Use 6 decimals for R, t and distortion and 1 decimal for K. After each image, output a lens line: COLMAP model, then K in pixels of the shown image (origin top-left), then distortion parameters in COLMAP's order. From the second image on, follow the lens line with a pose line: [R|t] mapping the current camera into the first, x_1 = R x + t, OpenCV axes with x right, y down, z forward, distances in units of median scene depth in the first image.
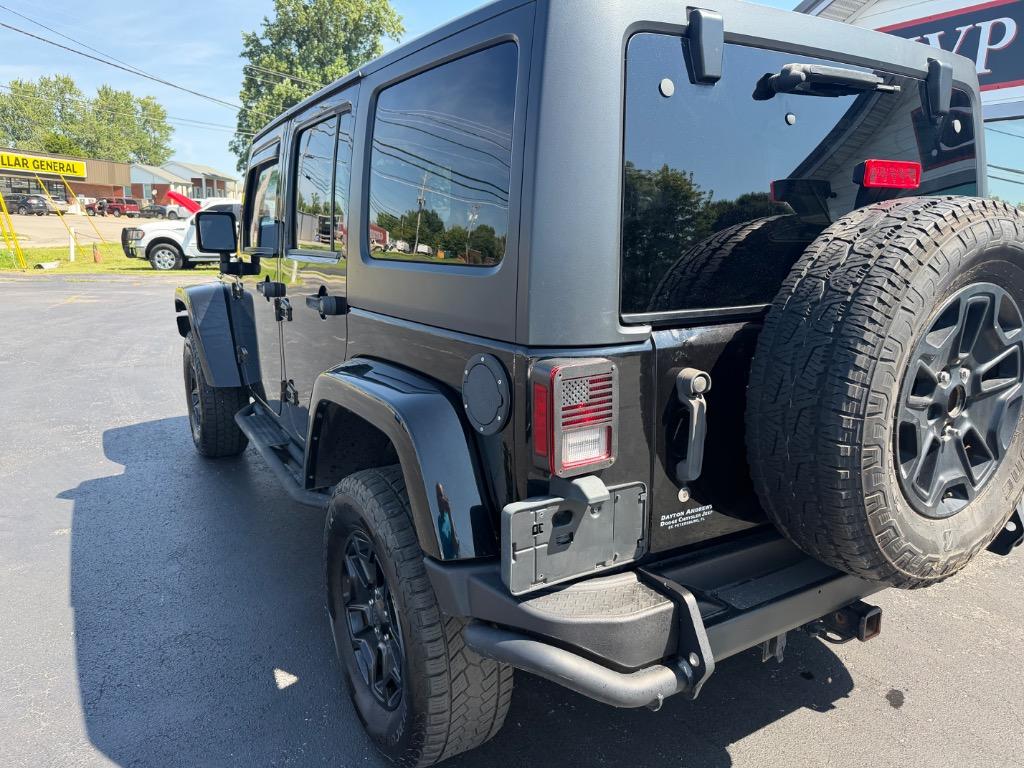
lens RADIAL K [[706.4, 0, 509.9], [0, 706.4, 382.5], [0, 0, 1]] dist [0.030413, -0.018291]
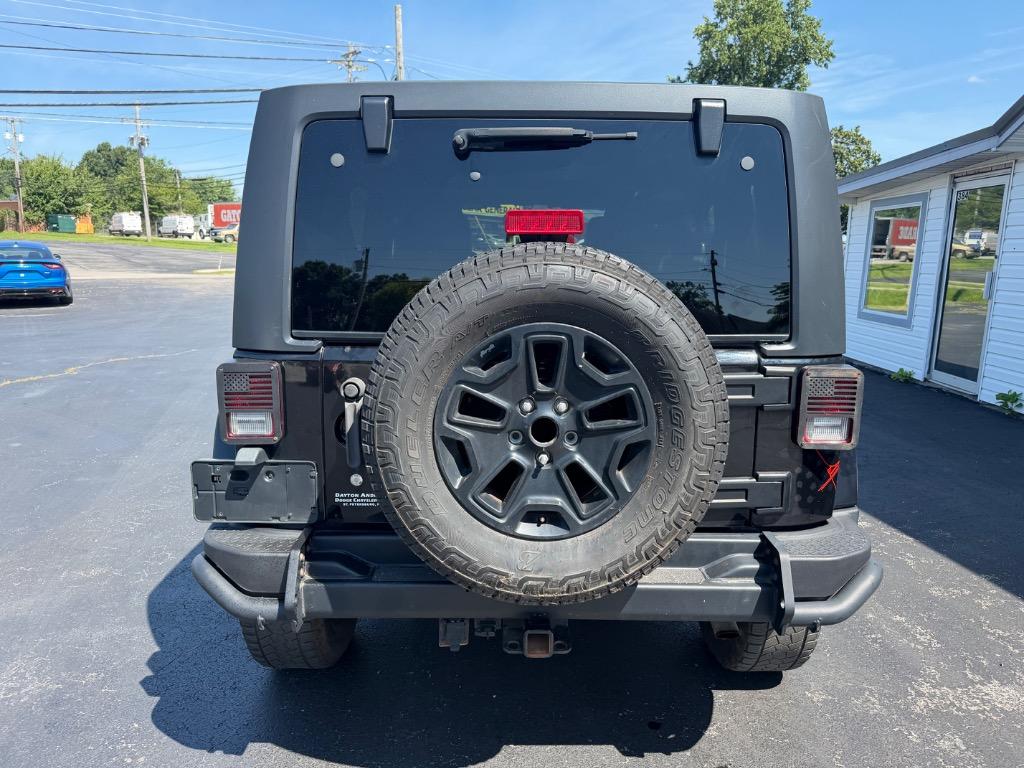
lens RADIAL K [[706.4, 0, 503.6], [0, 706.4, 380.2], [0, 0, 1]] dist [0.030413, -0.018291]
pose [[0.864099, 0.093800, -0.494505, 1.134818], [-0.116105, 0.993131, -0.014500, -0.029073], [0.489748, 0.069944, 0.869054, 0.041788]]
